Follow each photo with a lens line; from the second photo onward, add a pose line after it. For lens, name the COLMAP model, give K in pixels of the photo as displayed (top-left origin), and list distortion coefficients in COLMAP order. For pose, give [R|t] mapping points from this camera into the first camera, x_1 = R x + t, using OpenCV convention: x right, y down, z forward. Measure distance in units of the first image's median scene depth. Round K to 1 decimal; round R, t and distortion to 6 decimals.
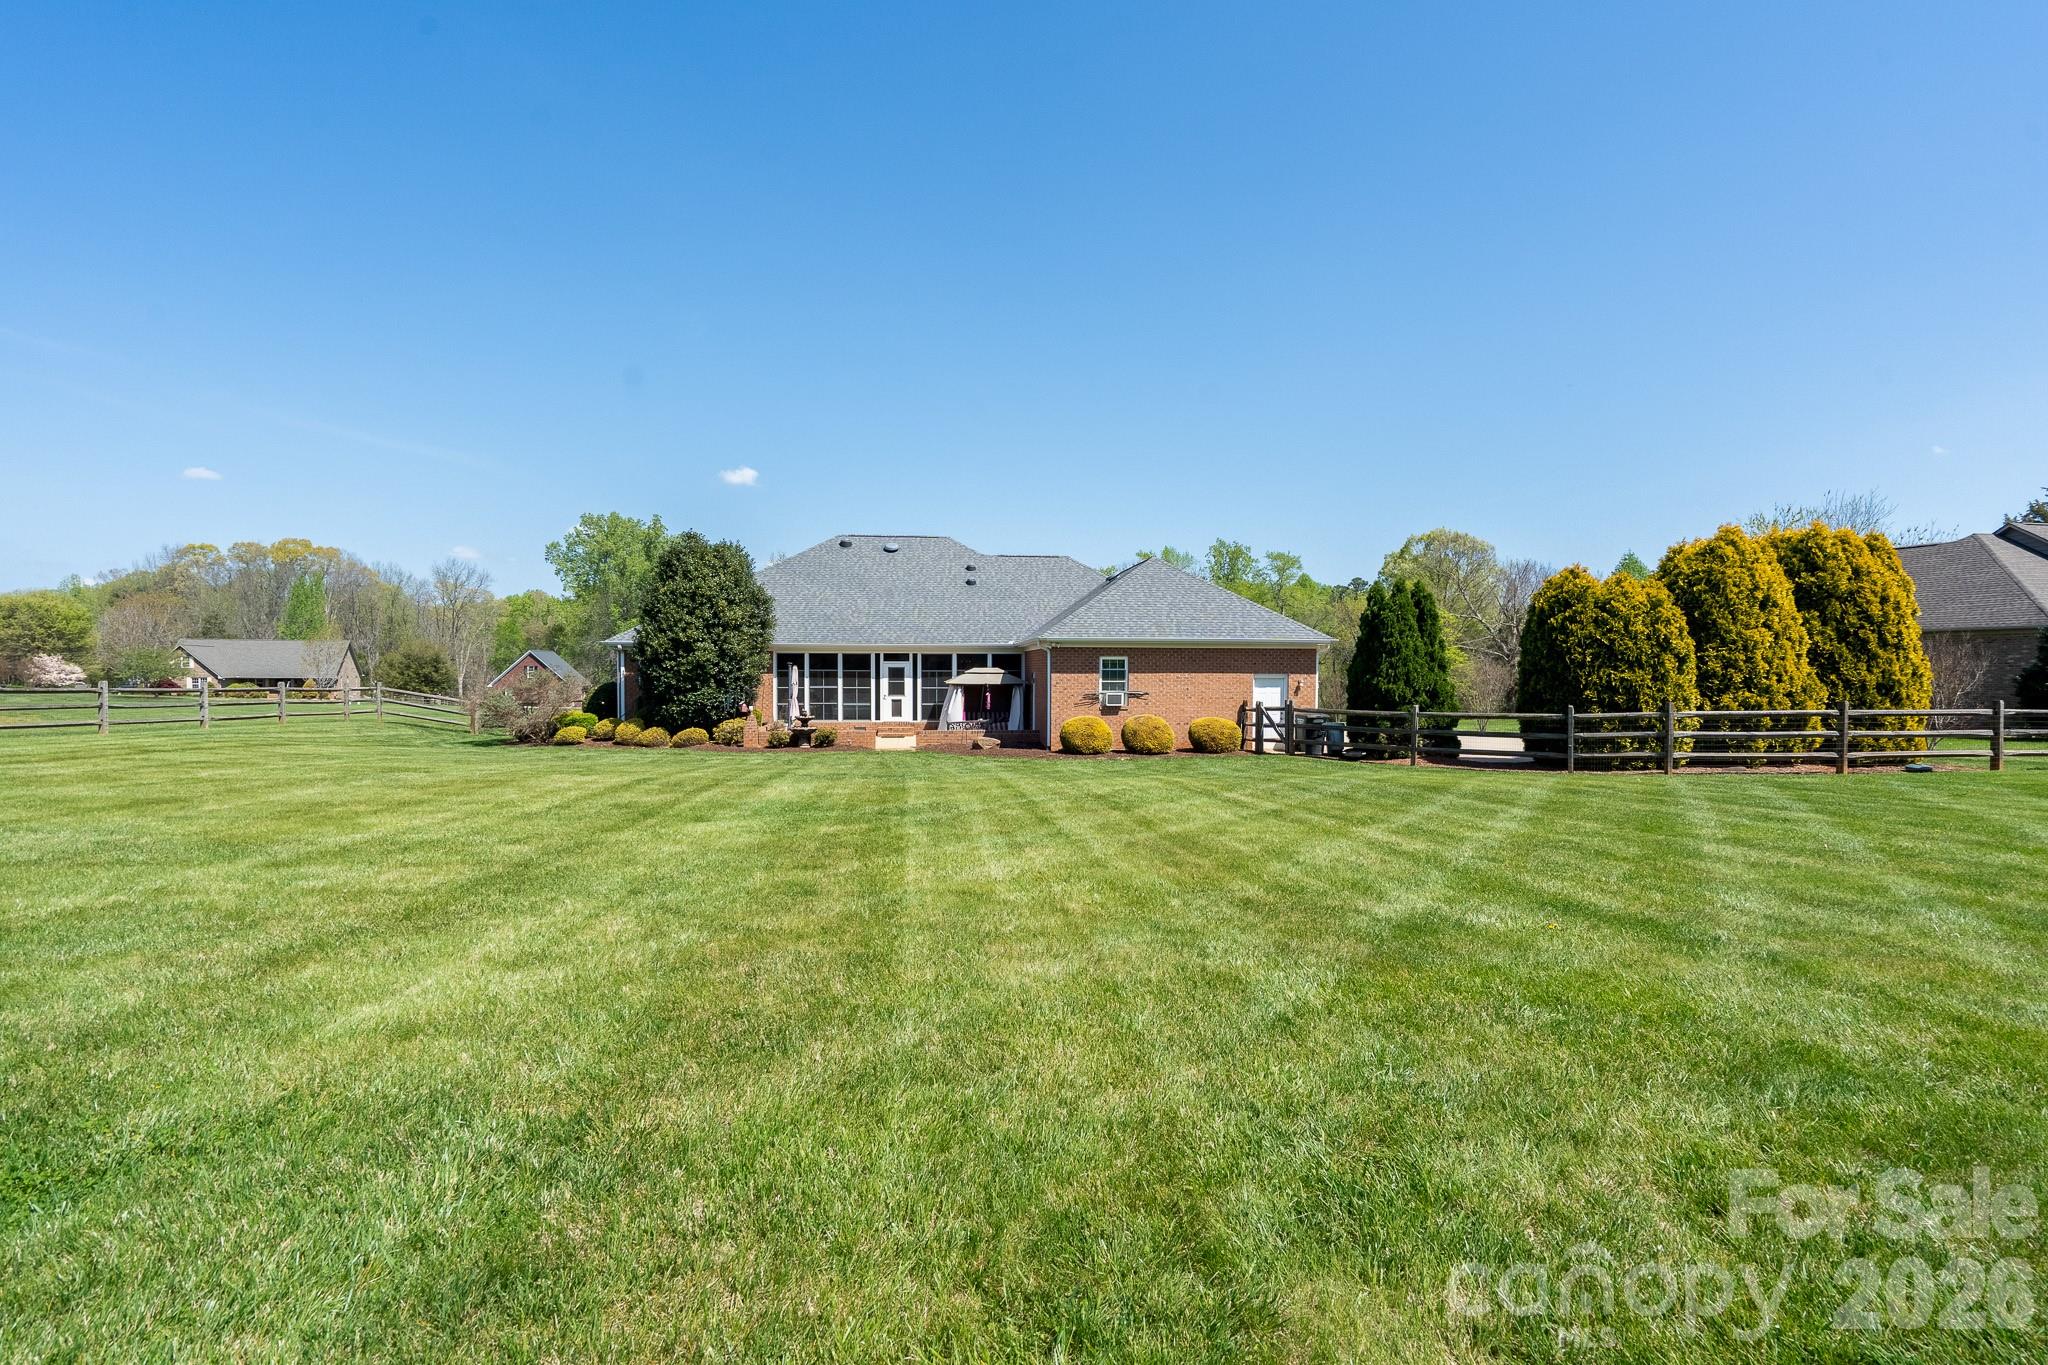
lens RADIAL K [[942.5, 0, 1011.7], [0, 942.5, 685.0], [0, 0, 1]] dist [-0.001405, 0.000679]
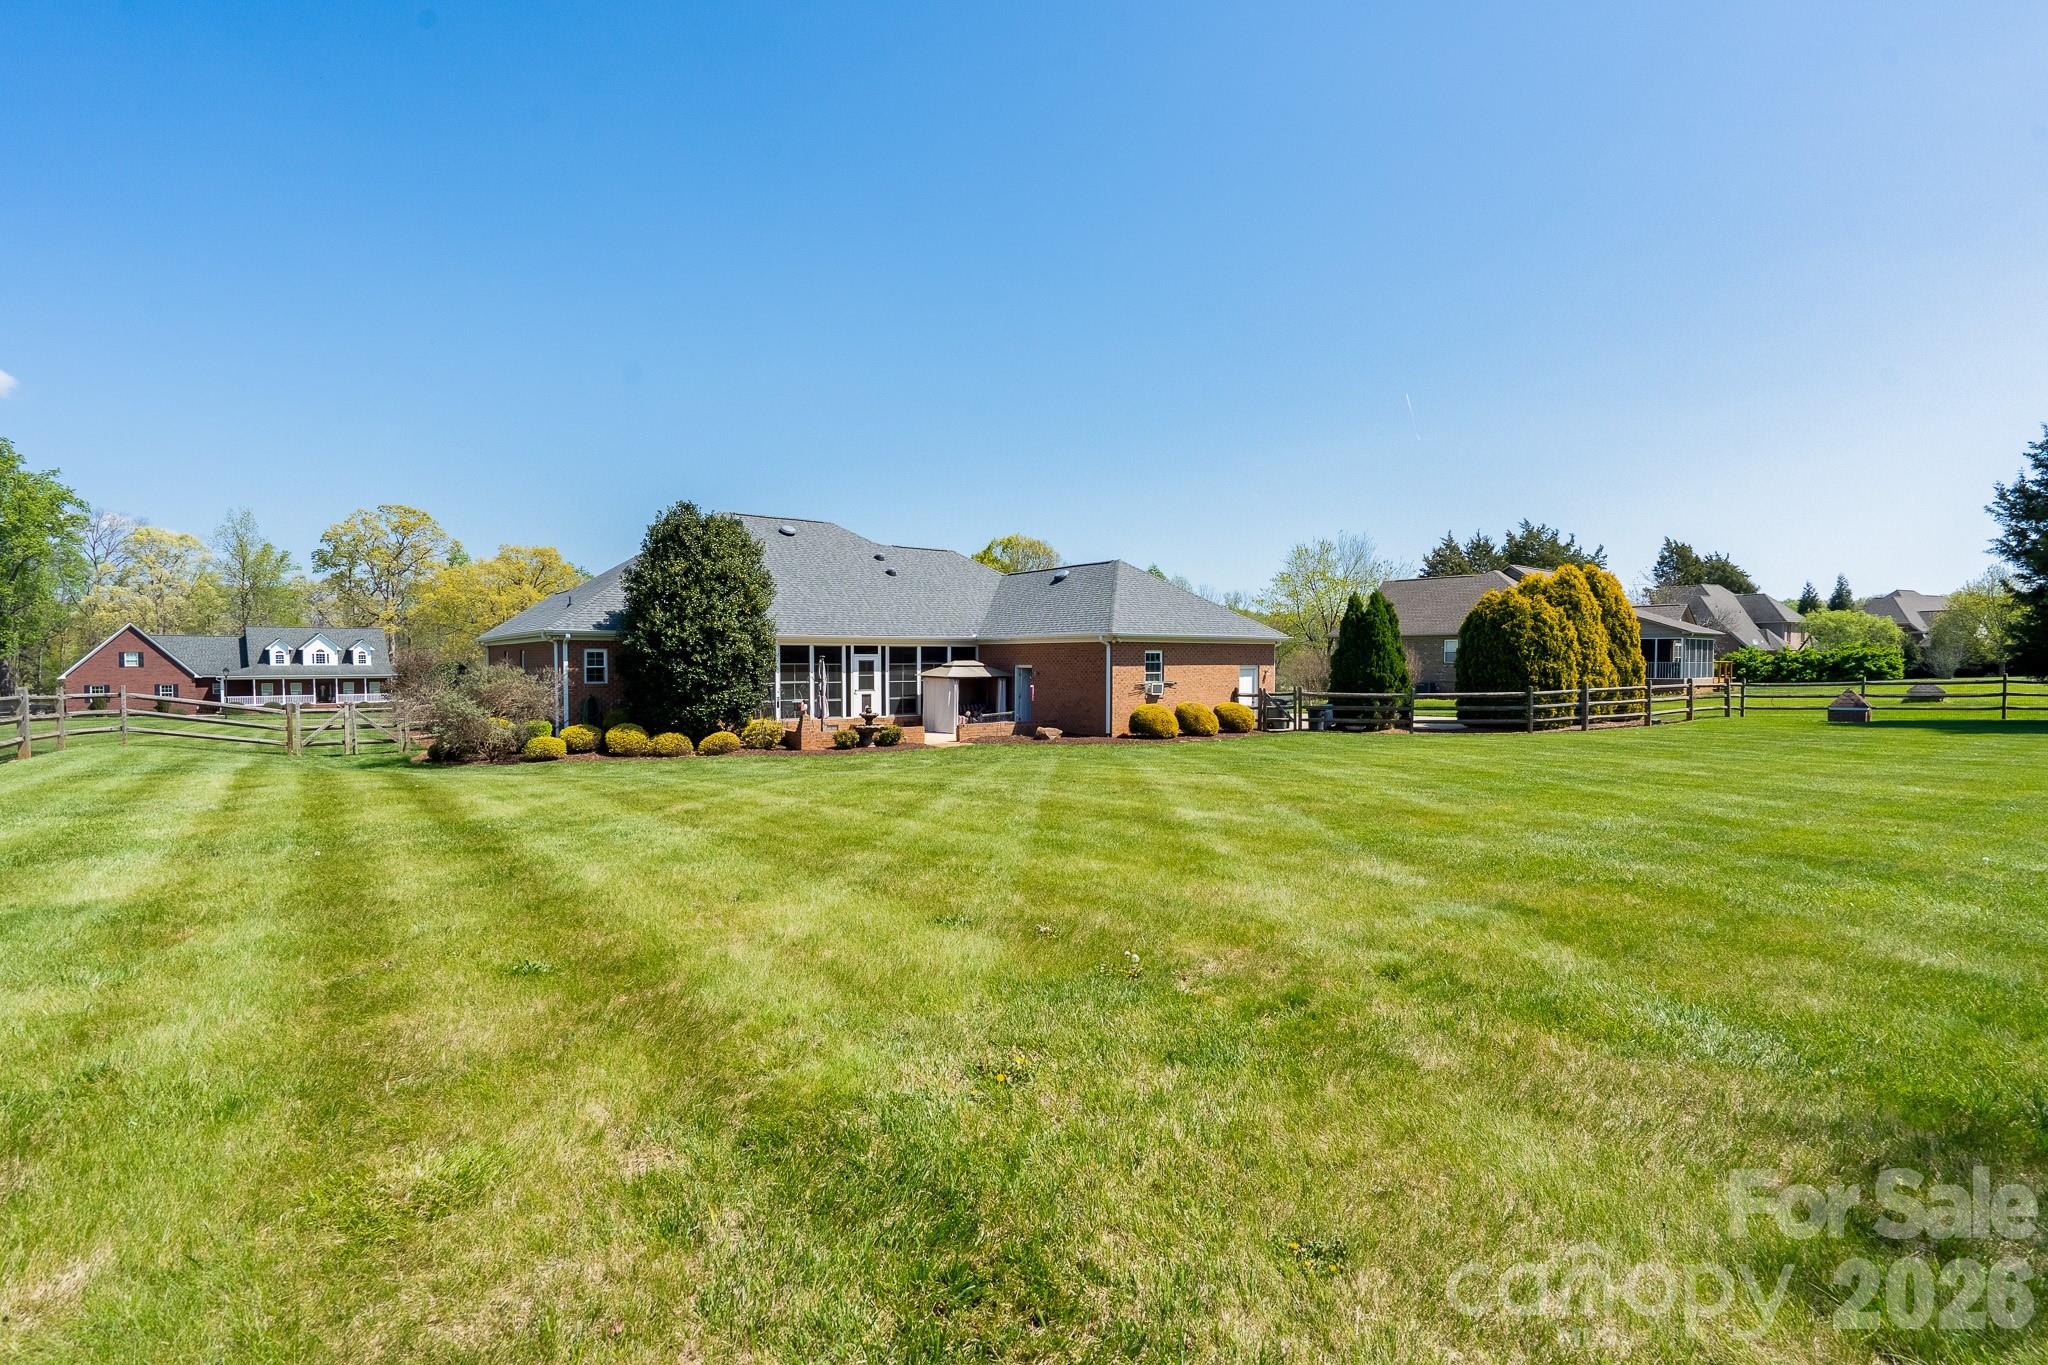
lens RADIAL K [[942.5, 0, 1018.4], [0, 942.5, 680.7], [0, 0, 1]] dist [-0.001405, 0.000679]
pose [[0.854881, -0.014930, 0.518609, -0.557447], [0.011560, 0.999886, 0.009730, -0.006512], [-0.518695, -0.002322, 0.854956, 0.117970]]
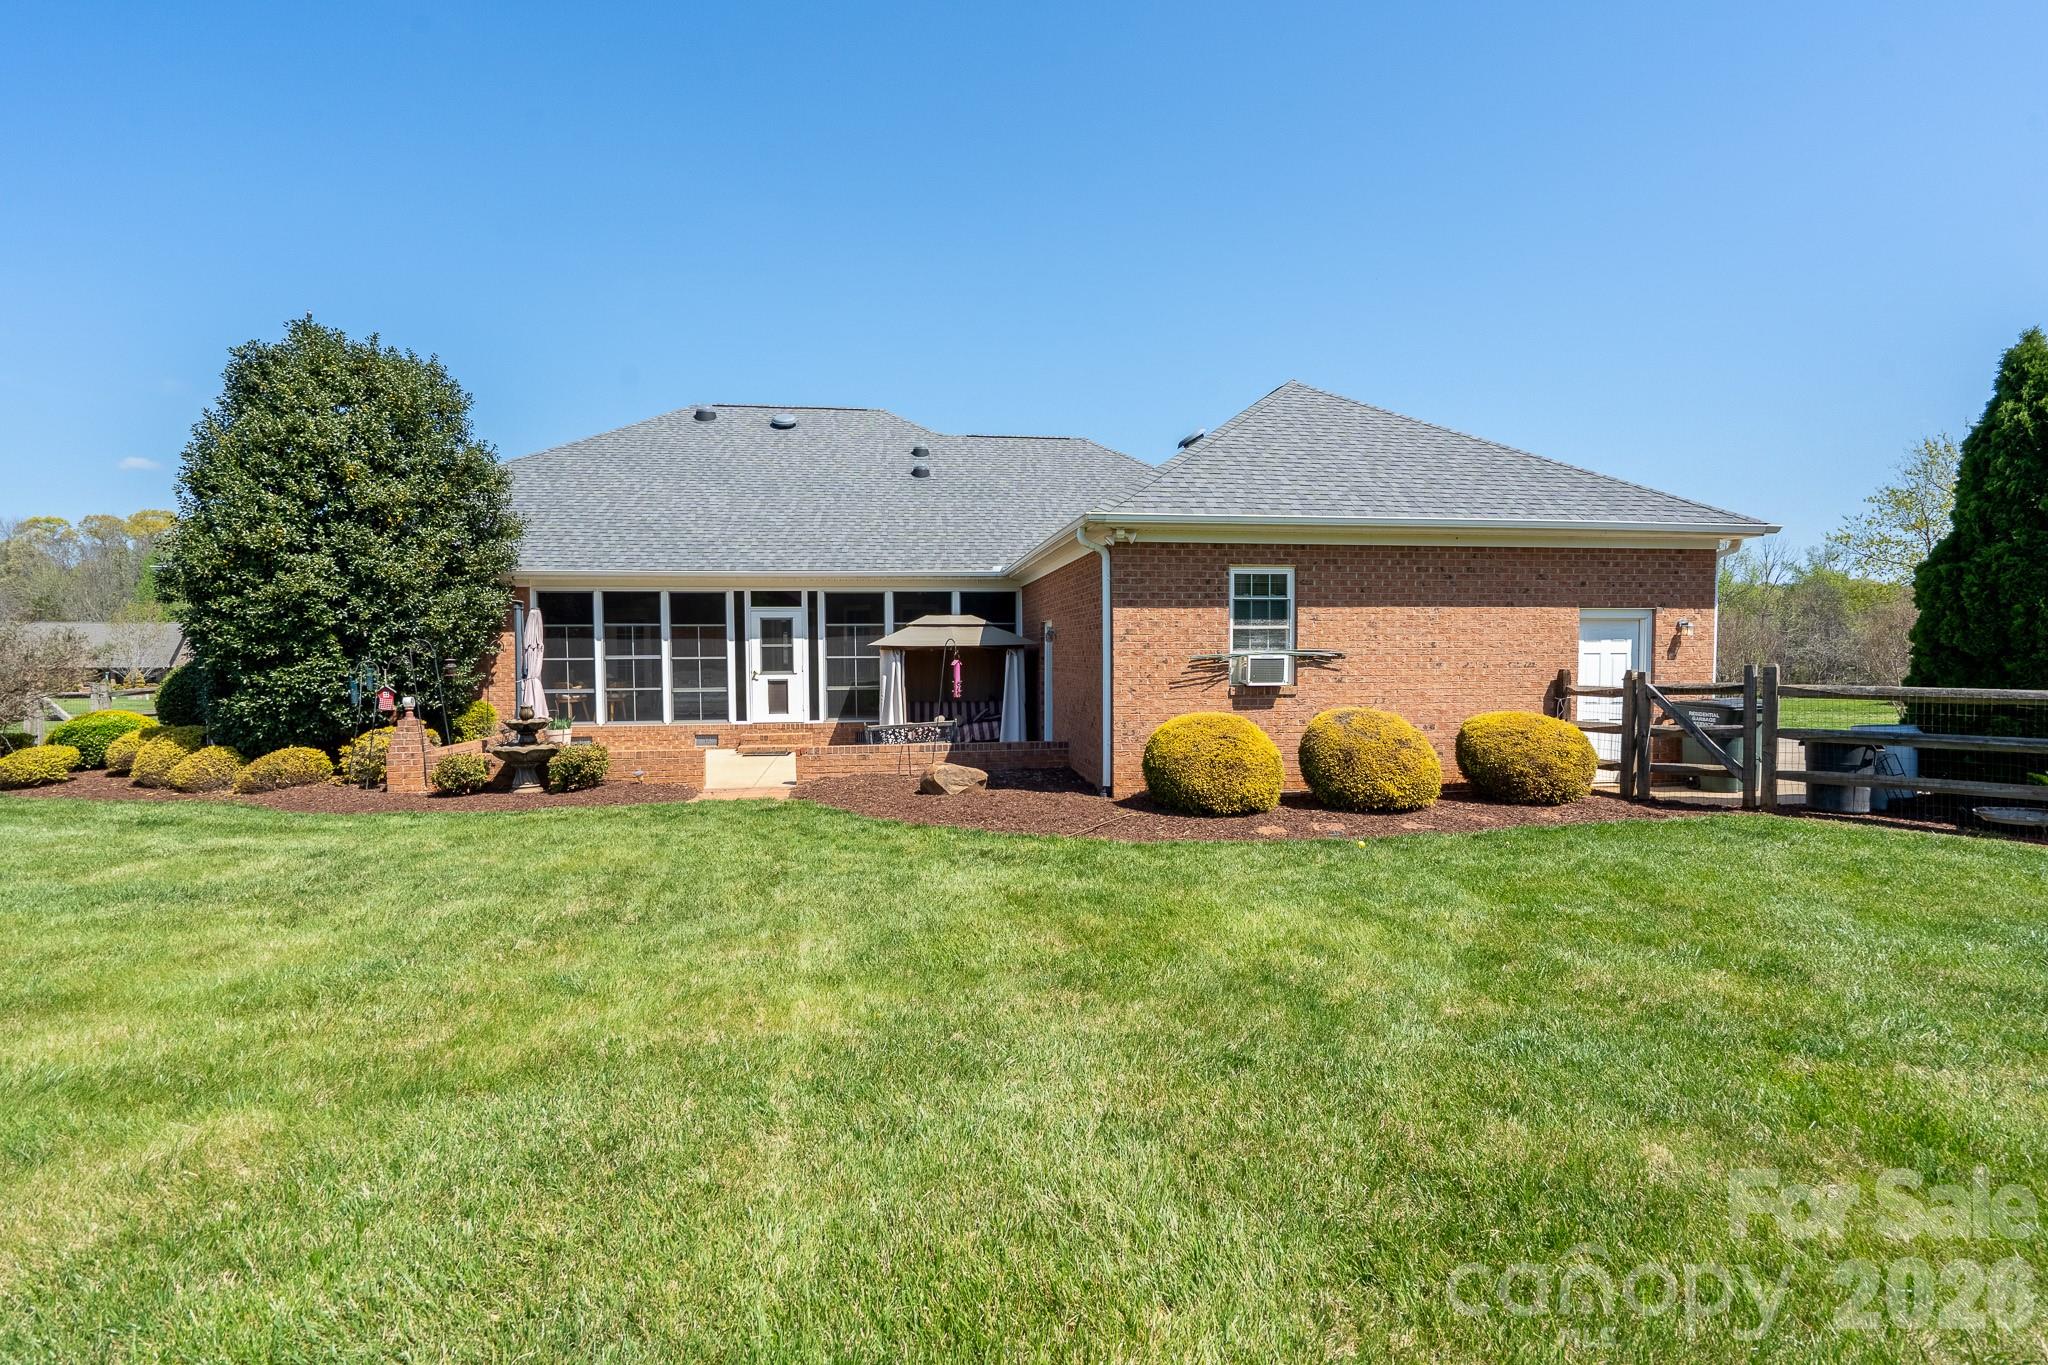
lens RADIAL K [[942.5, 0, 1015.6], [0, 942.5, 687.8], [0, 0, 1]] dist [-0.001405, 0.000679]
pose [[0.998918, -0.011423, 0.045076, -0.016631], [0.010586, 0.999768, 0.018757, 0.012837], [-0.045279, -0.018260, 0.998807, 0.543835]]
